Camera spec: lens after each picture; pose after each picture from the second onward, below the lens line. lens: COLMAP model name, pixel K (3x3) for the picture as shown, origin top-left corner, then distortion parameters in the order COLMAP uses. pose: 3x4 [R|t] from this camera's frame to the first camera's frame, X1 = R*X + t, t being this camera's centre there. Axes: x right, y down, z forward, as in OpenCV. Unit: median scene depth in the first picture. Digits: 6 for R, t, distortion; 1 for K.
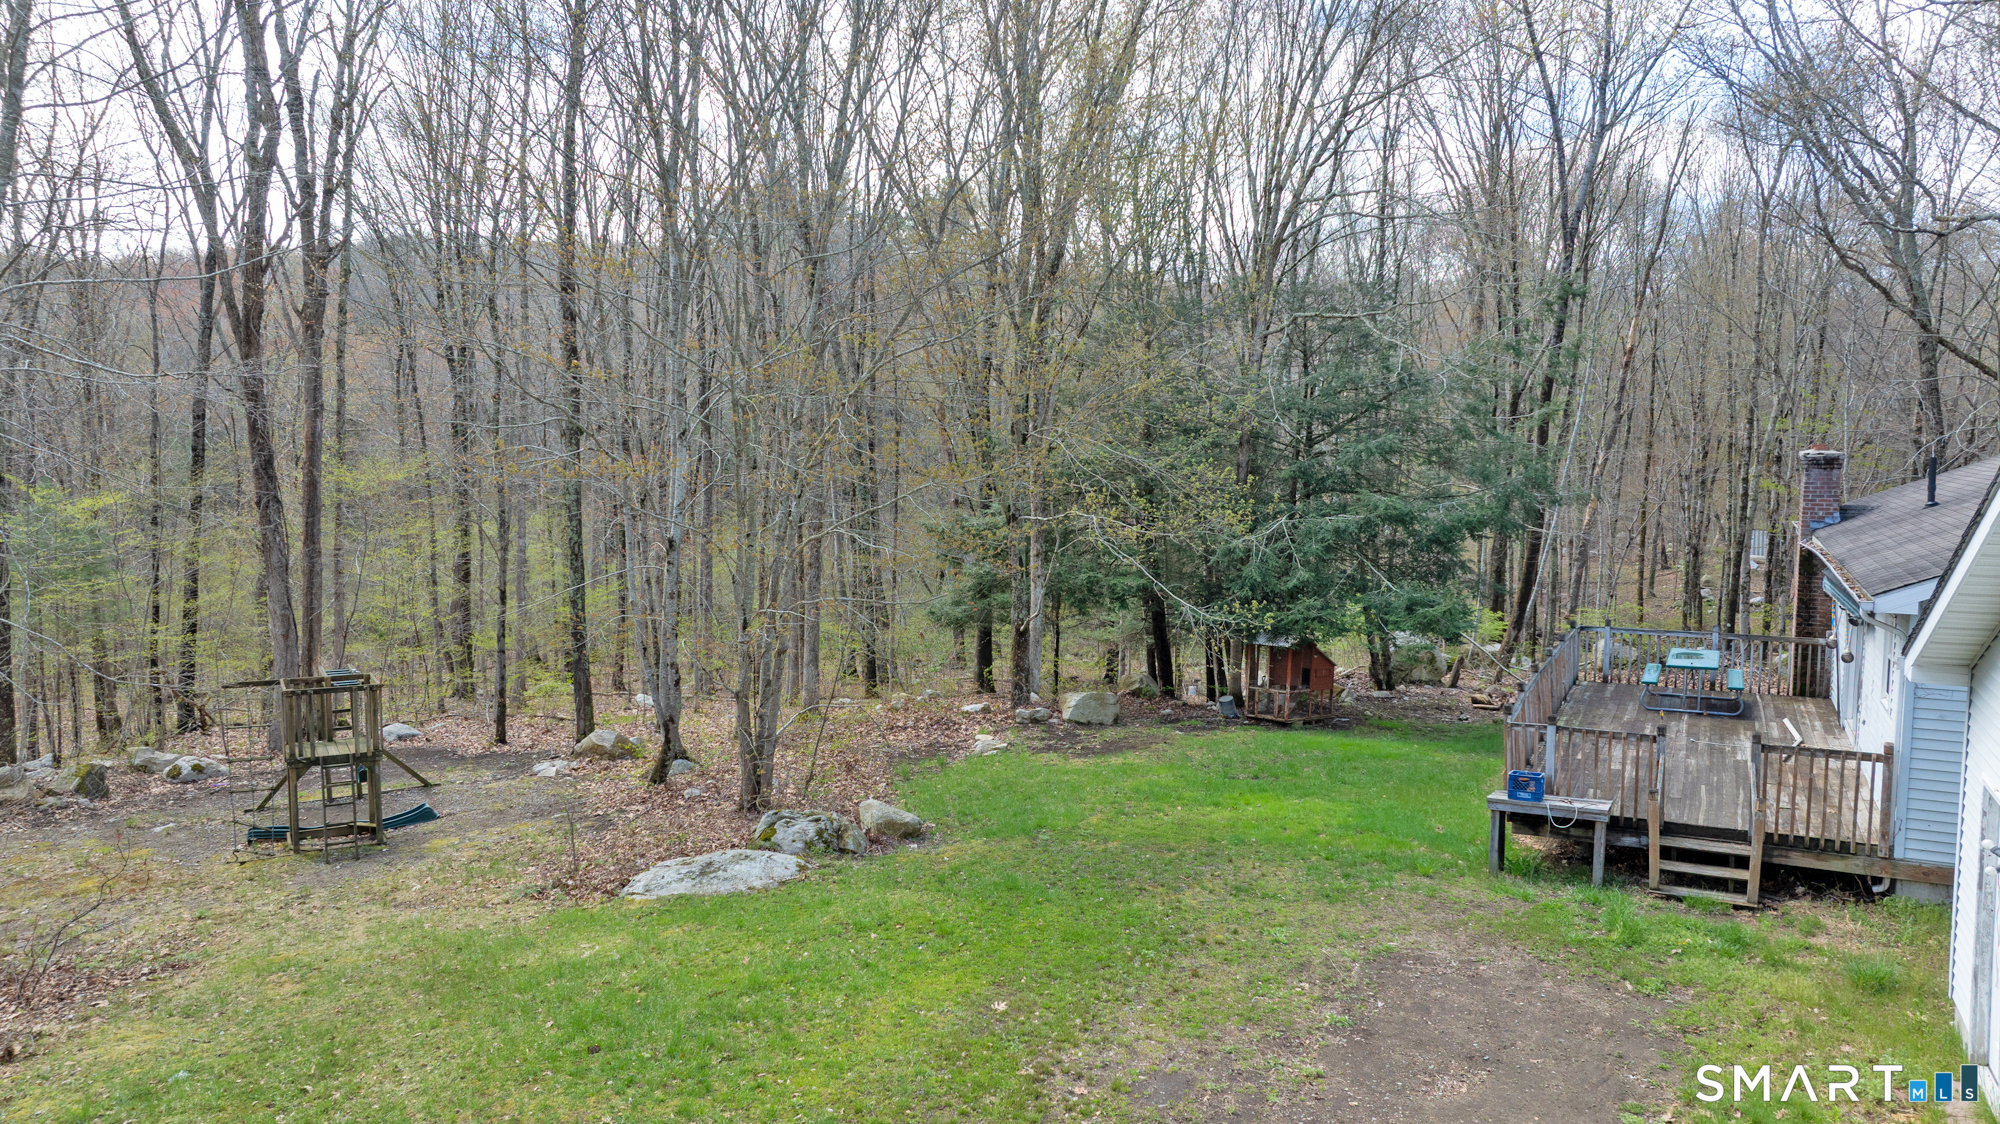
lens RADIAL K [[1408.3, 0, 989.6], [0, 1408.3, 558.7], [0, 0, 1]] dist [-0.027266, 0.012742]
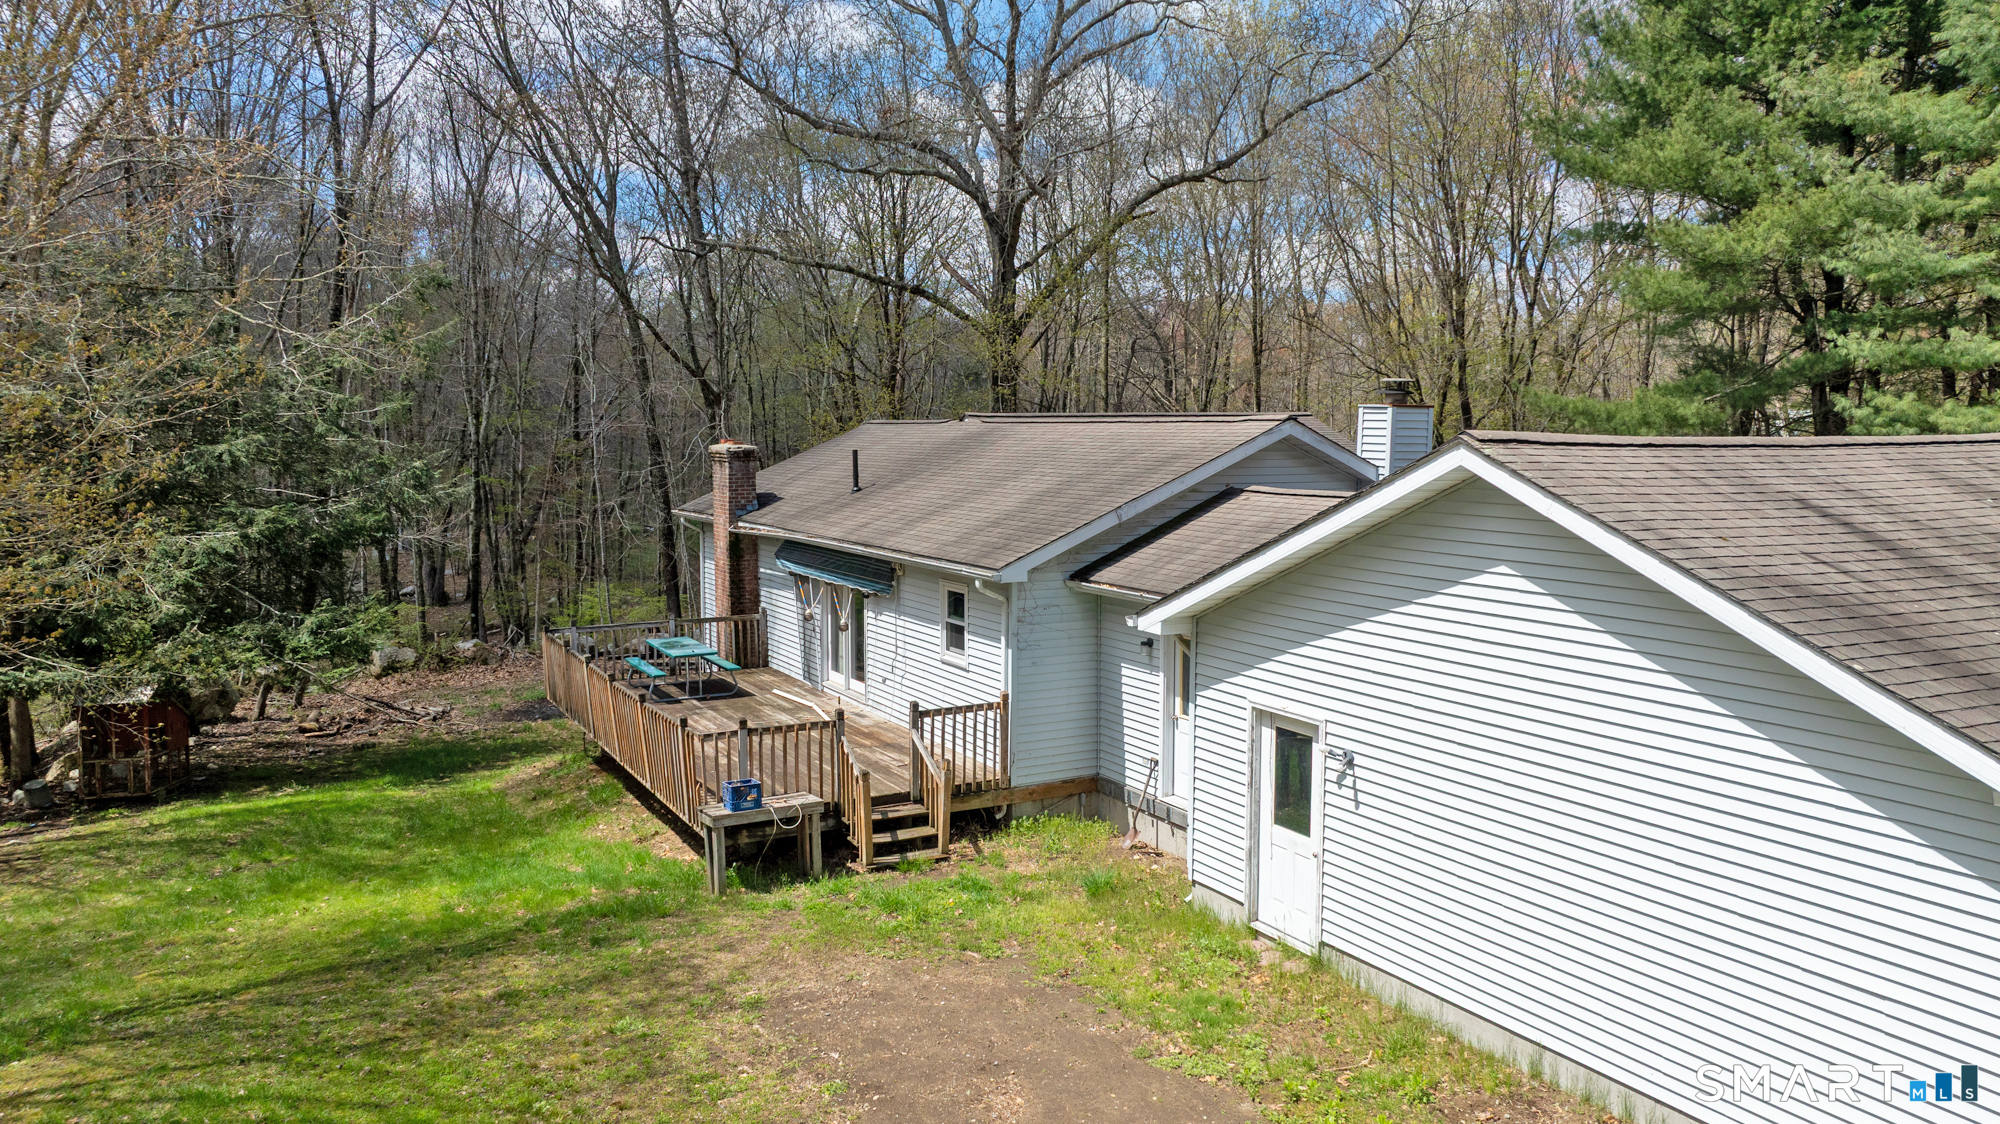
lens RADIAL K [[1408.3, 0, 996.7], [0, 1408.3, 562.9], [0, 0, 1]] dist [-0.027266, 0.012742]
pose [[0.561723, -0.081208, 0.823330, -0.325111], [0.075938, 0.996031, 0.046433, -0.031603], [-0.823833, 0.036440, 0.565660, 0.316115]]
